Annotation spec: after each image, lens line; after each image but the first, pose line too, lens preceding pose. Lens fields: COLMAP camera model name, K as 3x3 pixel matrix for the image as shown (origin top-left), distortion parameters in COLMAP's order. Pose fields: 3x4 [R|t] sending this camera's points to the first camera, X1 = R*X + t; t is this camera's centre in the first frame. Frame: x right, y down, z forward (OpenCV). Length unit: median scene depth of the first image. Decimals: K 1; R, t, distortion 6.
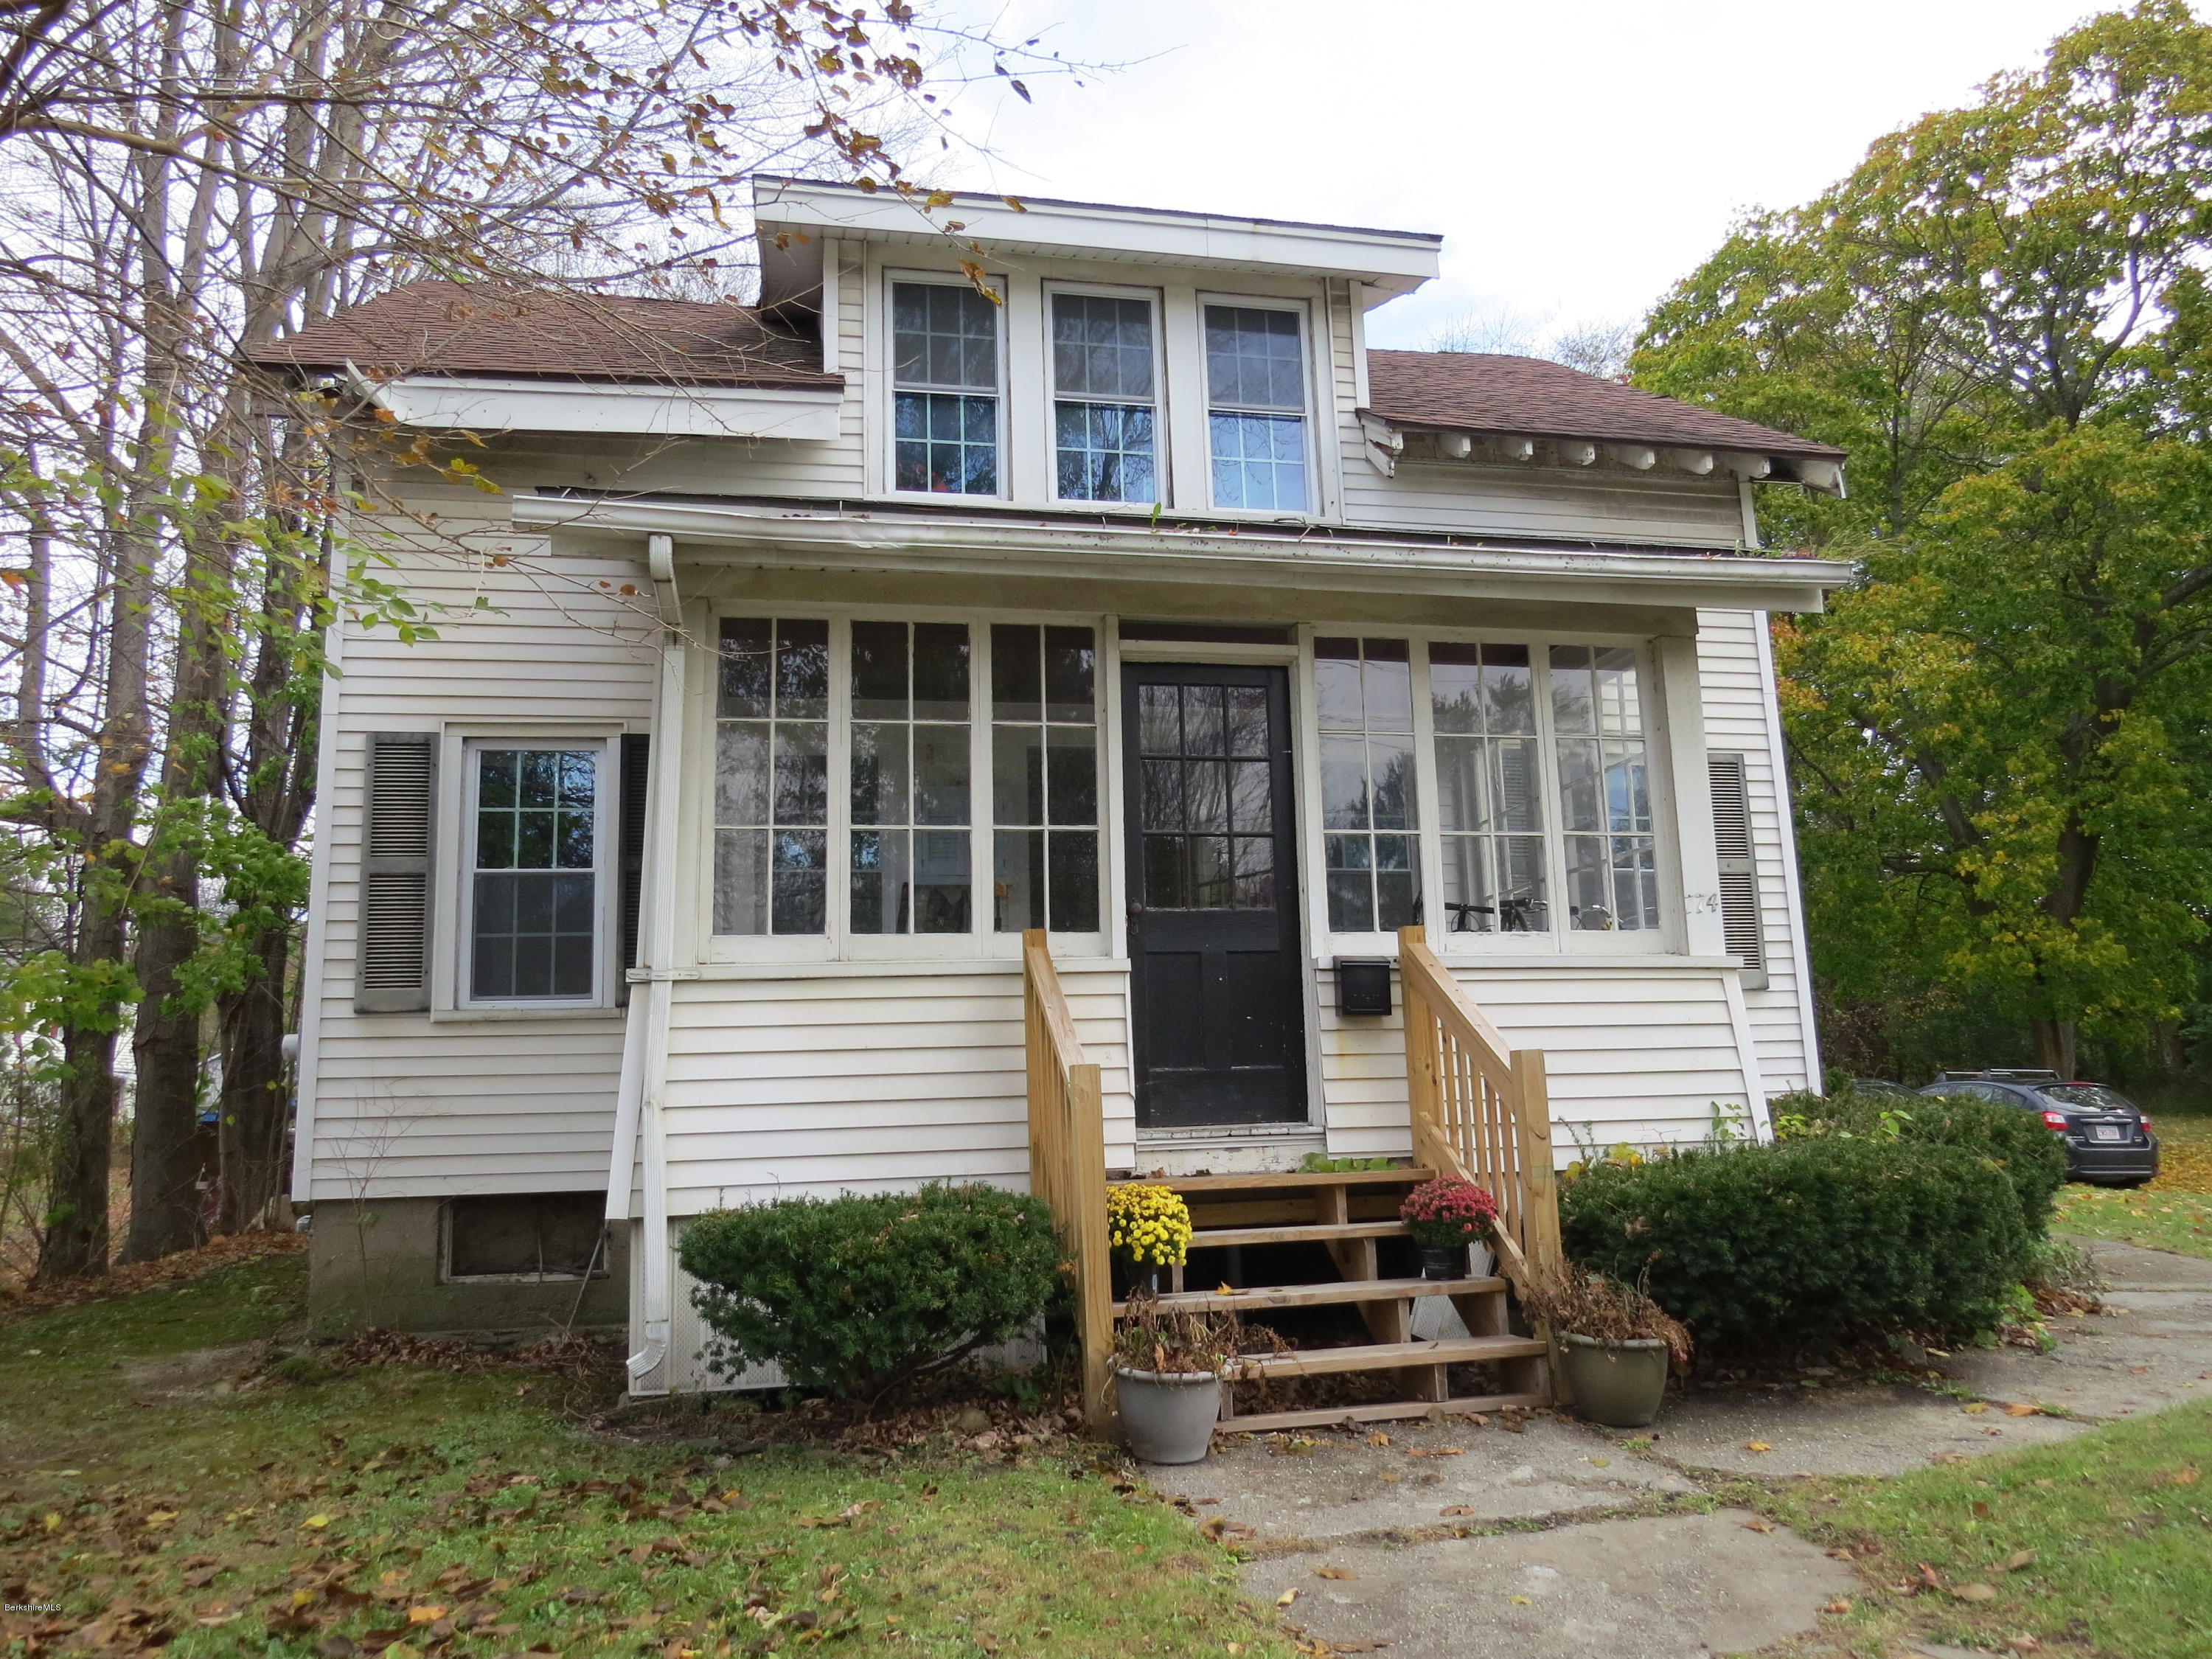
lens RADIAL K [[1579.0, 0, 1104.8], [0, 1579.0, 838.5], [0, 0, 1]] dist [-0.018787, 0.004871]
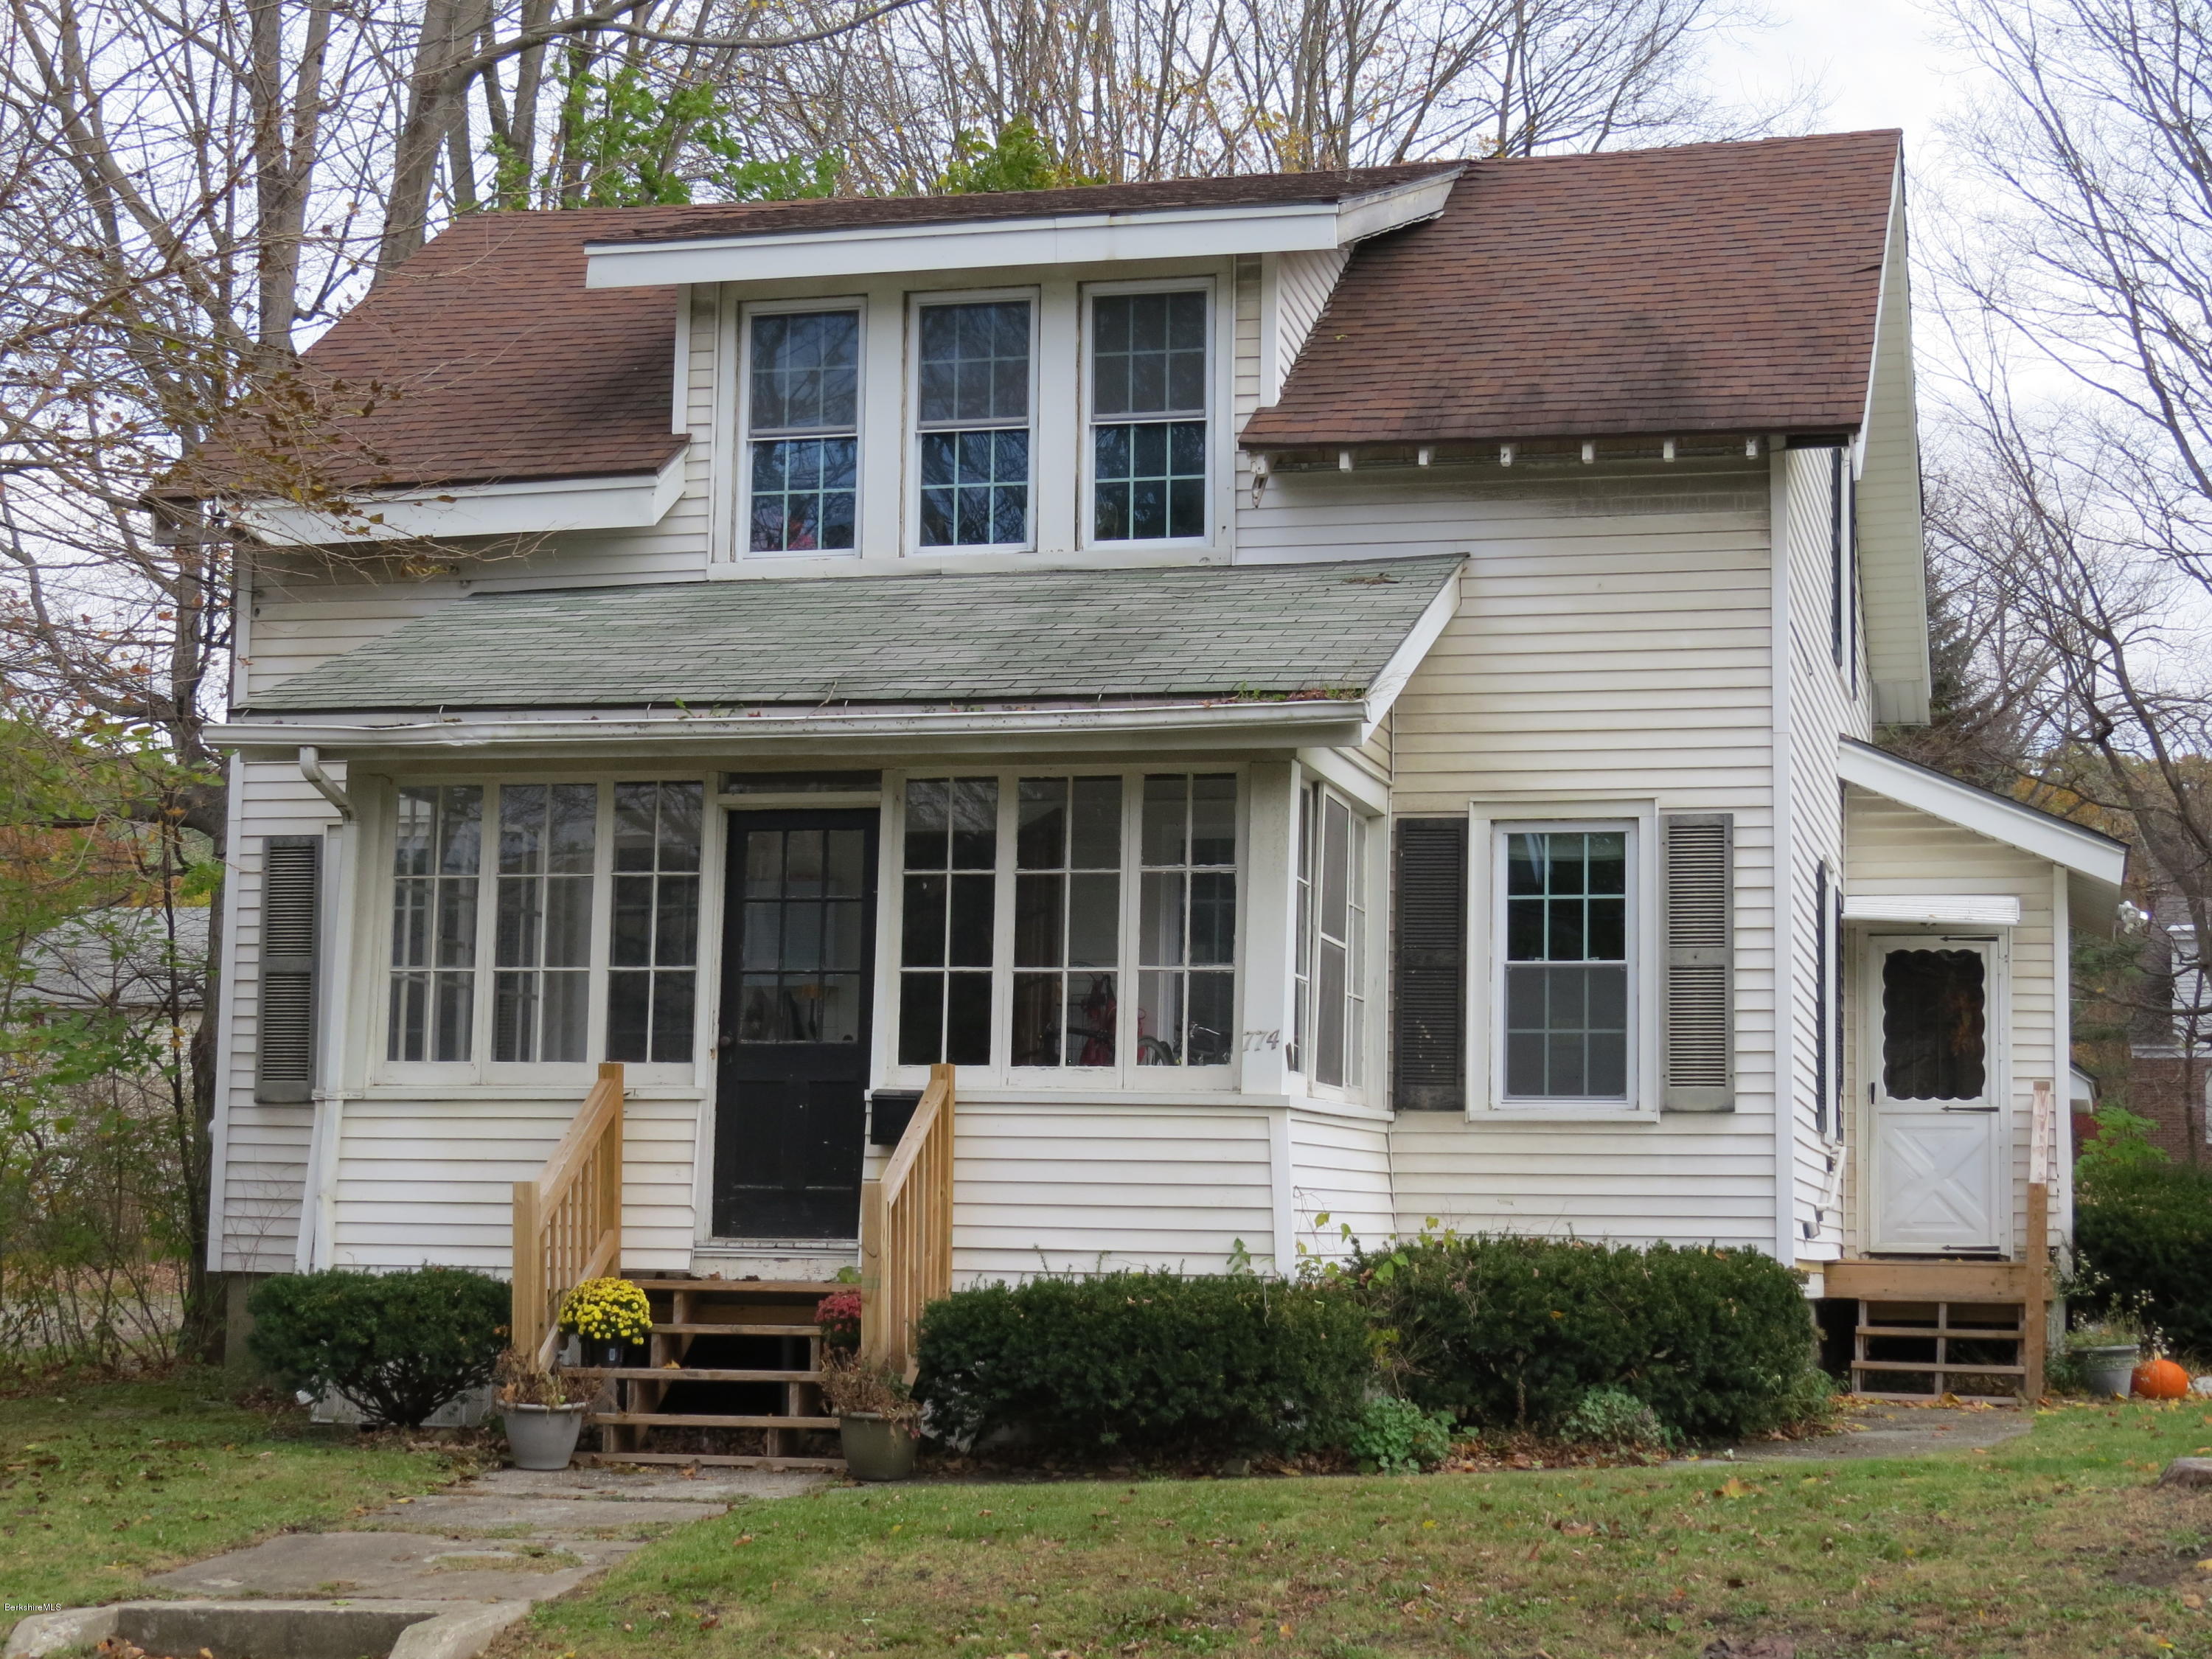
lens RADIAL K [[3666.7, 0, 1097.2], [0, 3666.7, 816.7], [0, 0, 1]] dist [-0.130645, 0.000000]
pose [[0.896660, -0.006816, -0.442667, 1.354472], [0.034262, 0.997951, 0.054035, -0.236090], [0.441392, -0.063618, 0.895056, -1.141520]]
